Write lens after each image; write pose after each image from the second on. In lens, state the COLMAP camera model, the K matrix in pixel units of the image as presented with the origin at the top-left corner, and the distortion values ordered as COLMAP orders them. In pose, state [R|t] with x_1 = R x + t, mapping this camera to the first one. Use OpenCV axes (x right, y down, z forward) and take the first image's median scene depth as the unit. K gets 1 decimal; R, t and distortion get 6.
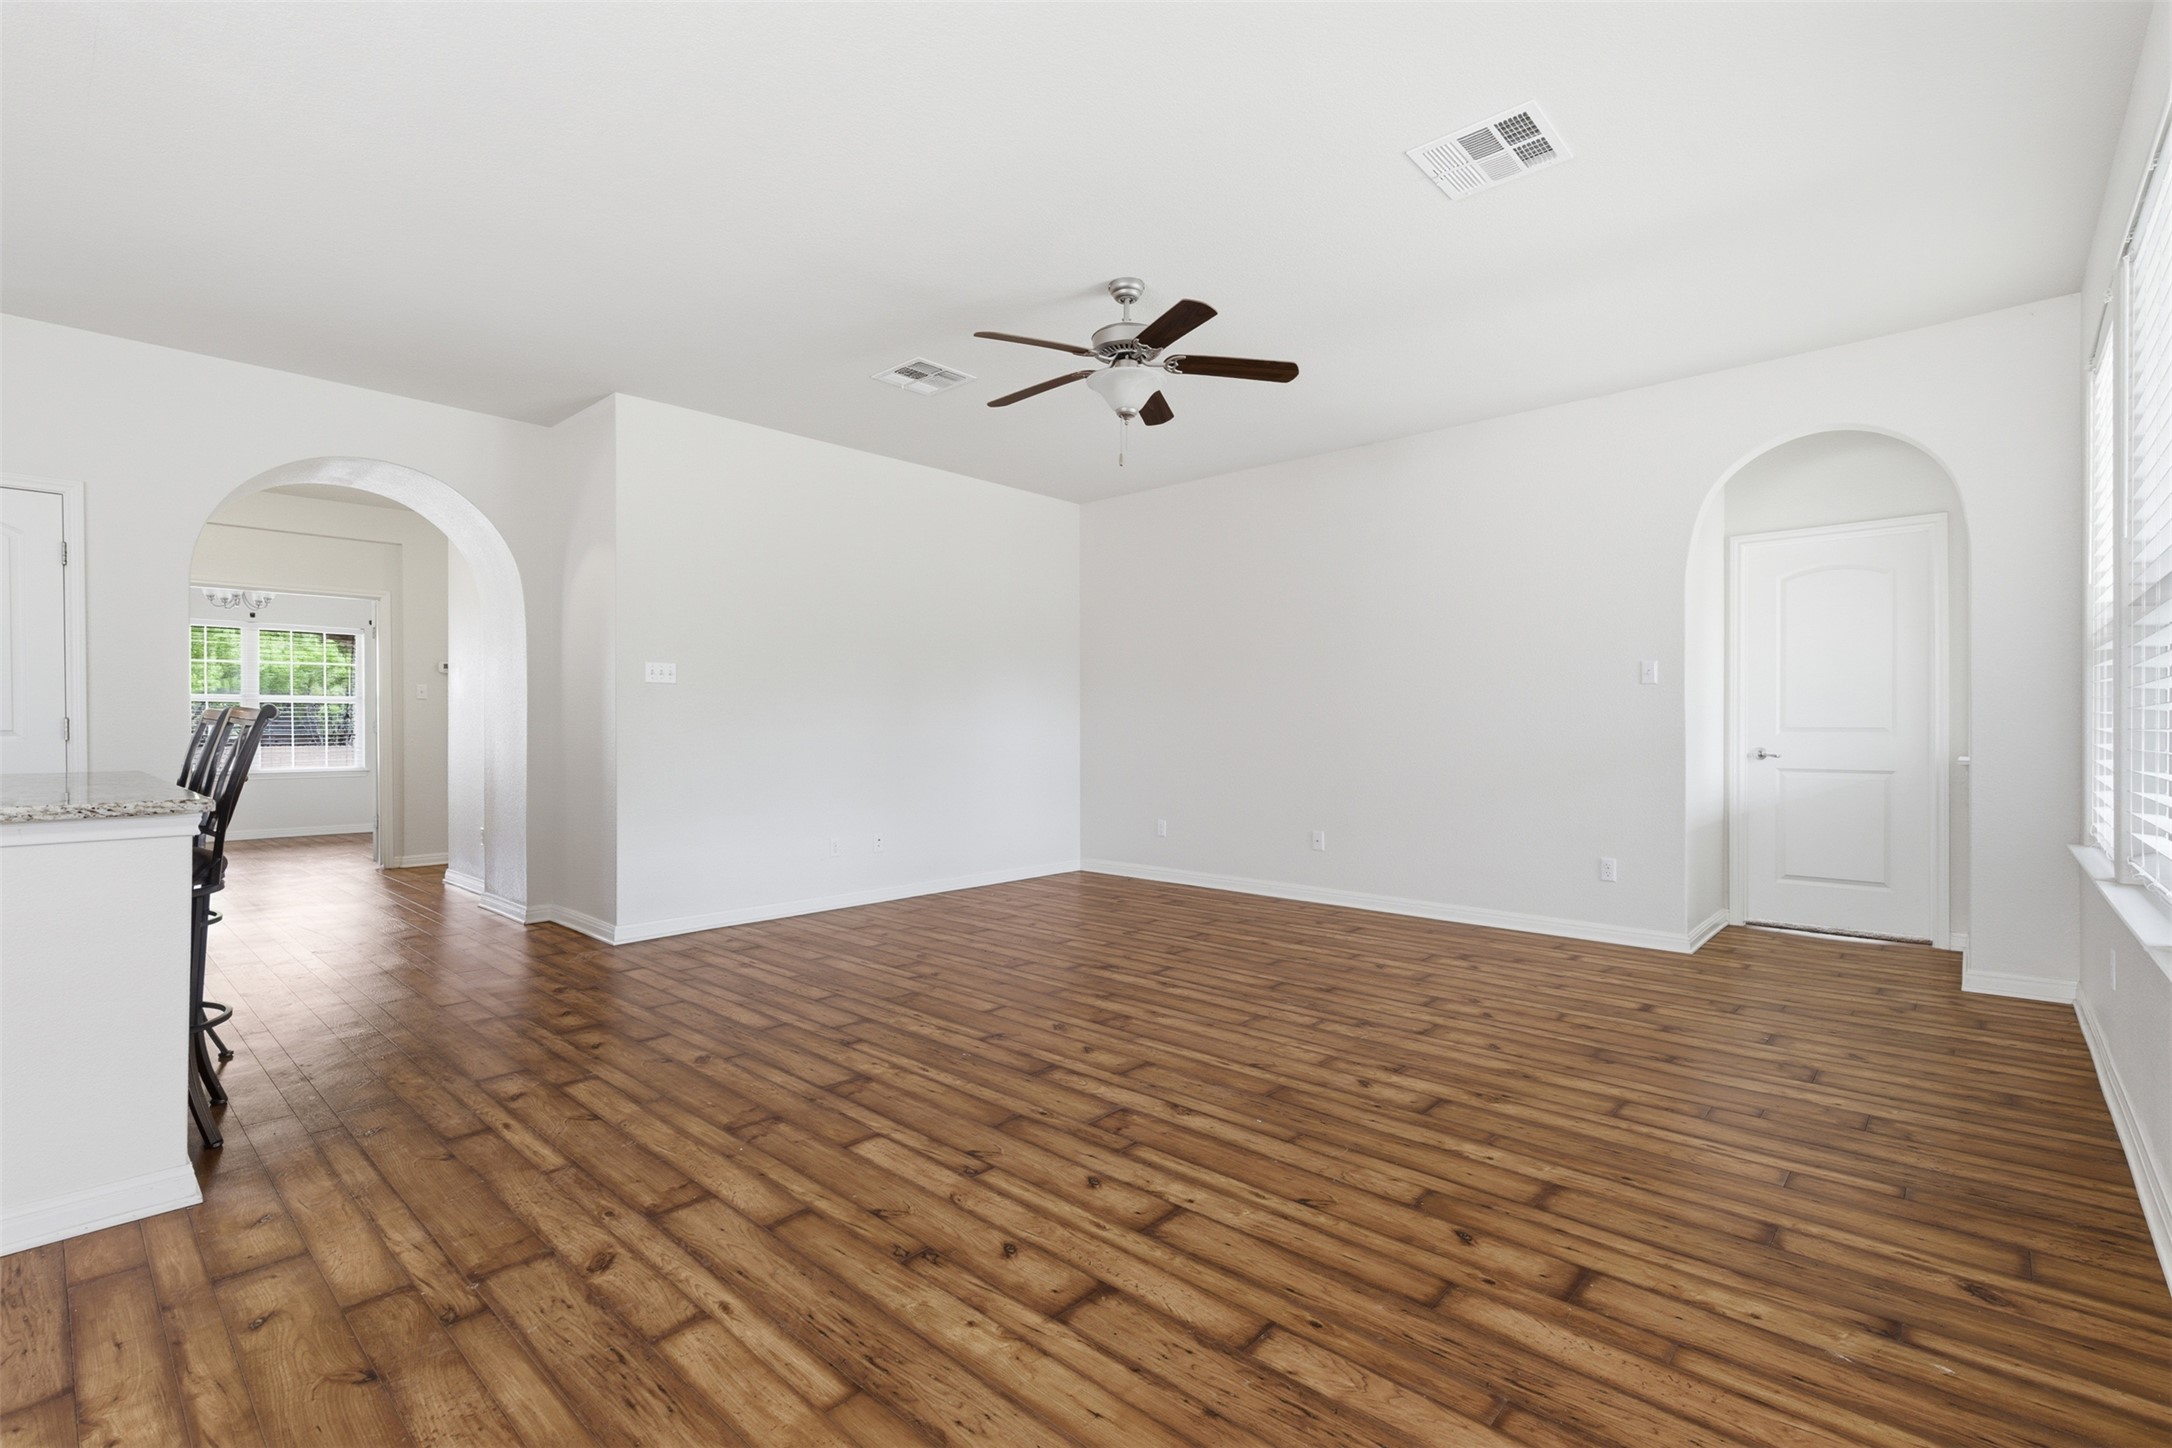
lens RADIAL K [[982.5, 0, 1082.9], [0, 982.5, 726.5], [0, 0, 1]] dist [-0.004971, 0.002394]
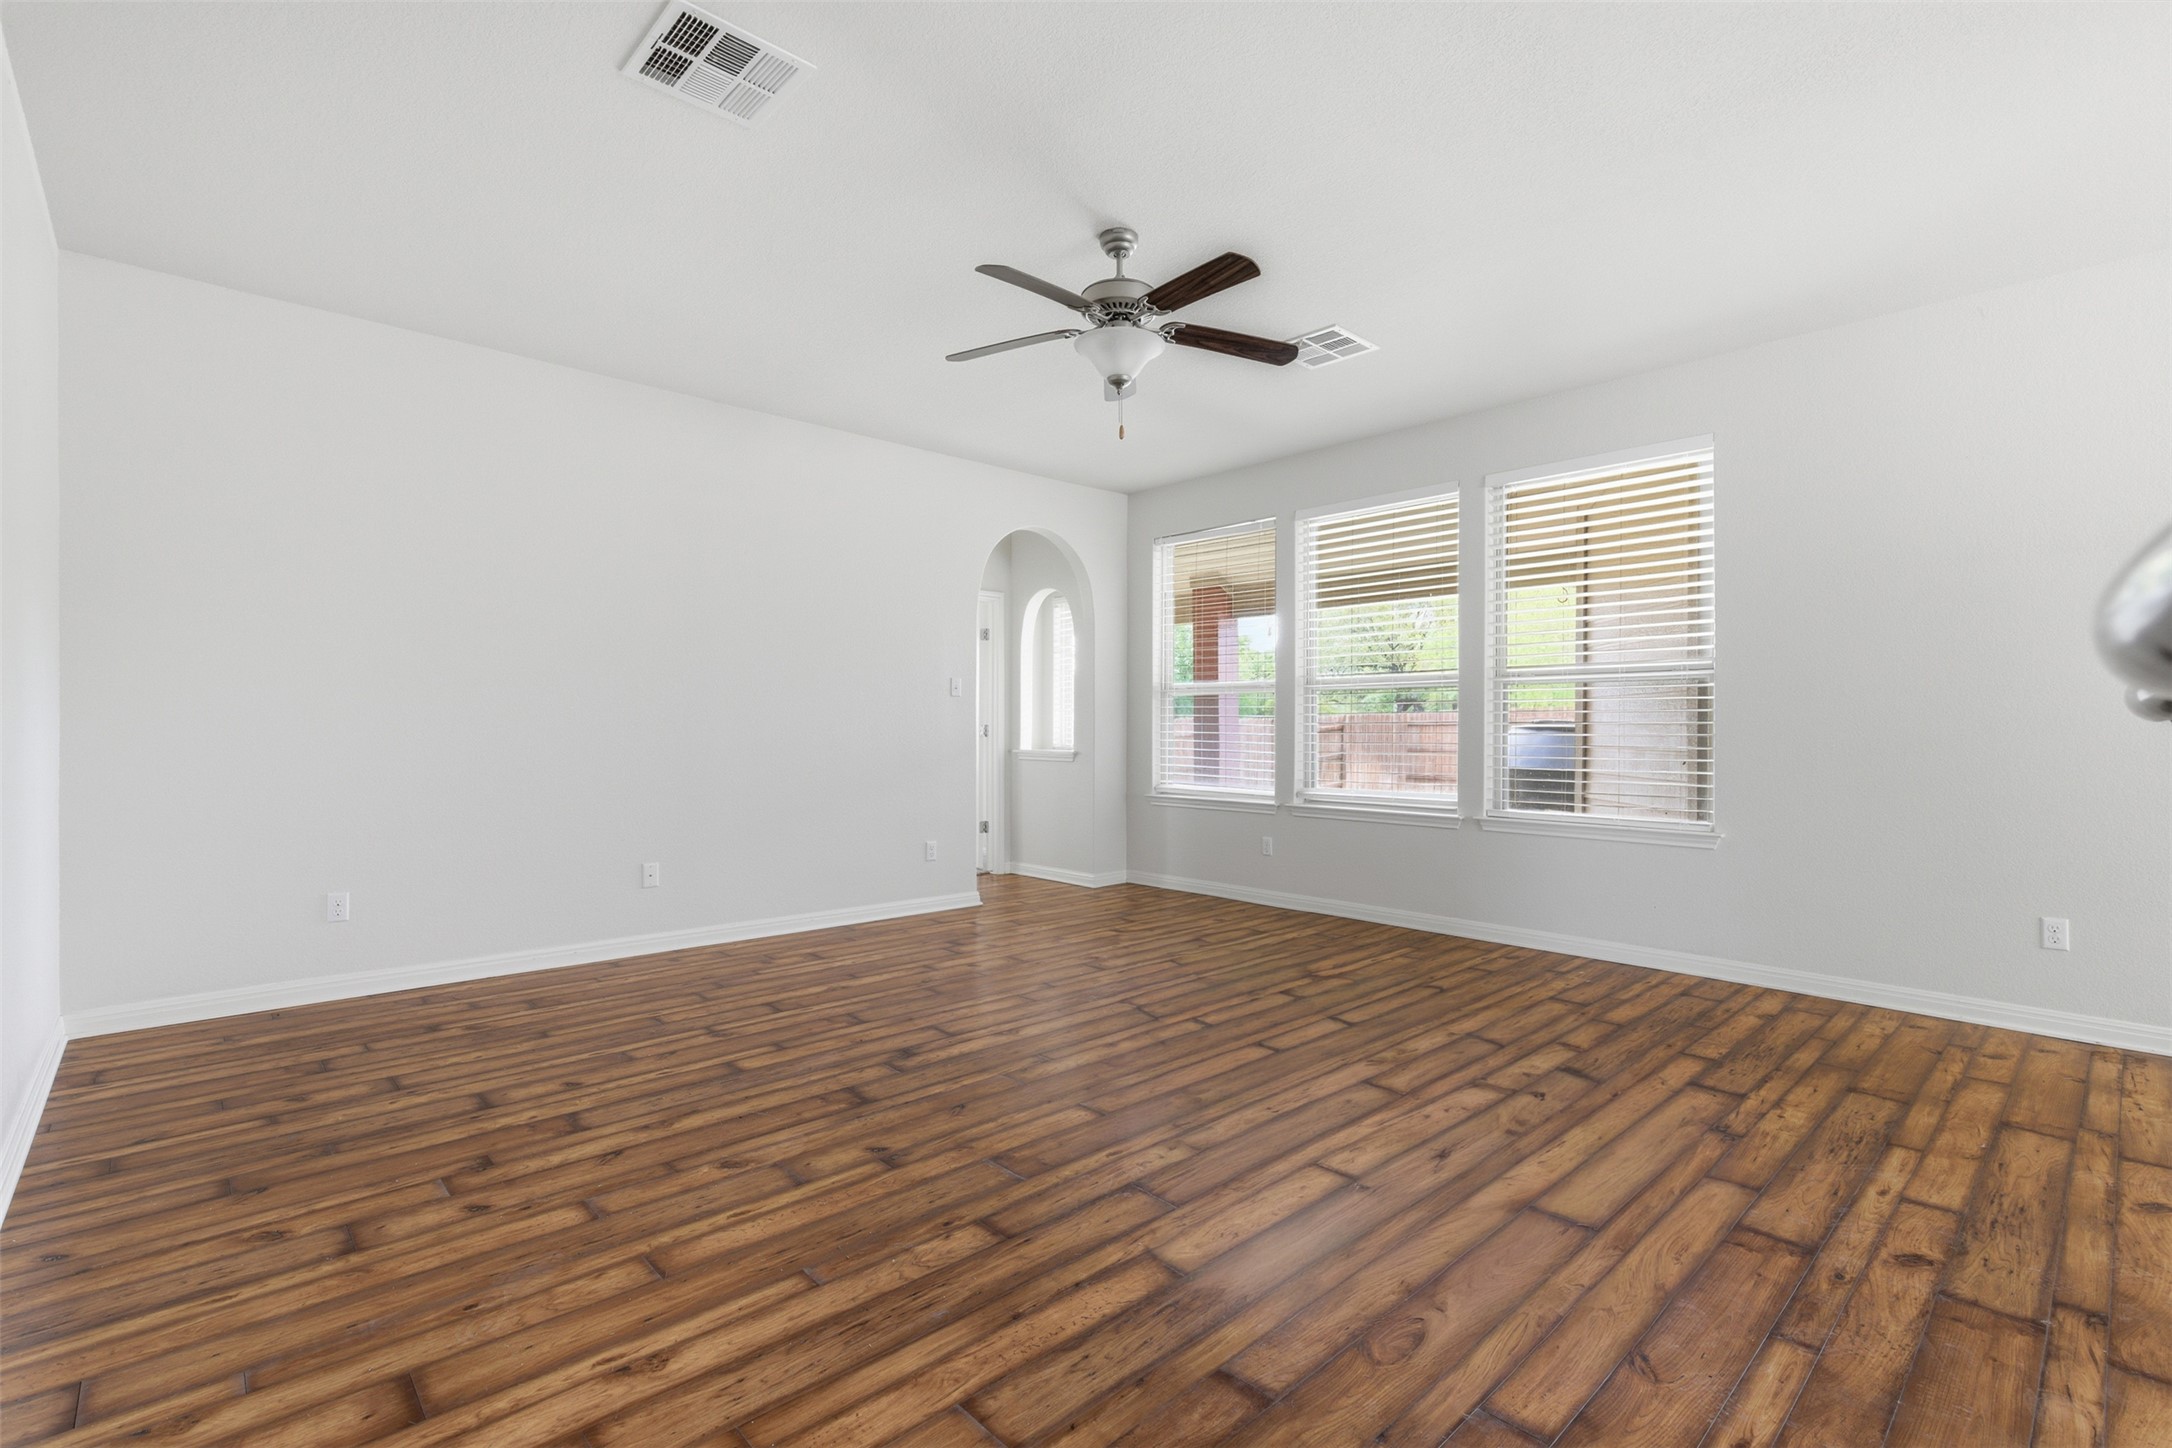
lens RADIAL K [[982.5, 0, 1080.3], [0, 982.5, 733.6], [0, 0, 1]] dist [-0.004971, 0.002394]
pose [[0.077870, -0.003264, 0.996958, -1.550888], [-0.002240, 0.999992, 0.003449, -0.005048], [-0.996961, -0.002502, 0.077862, 1.759333]]
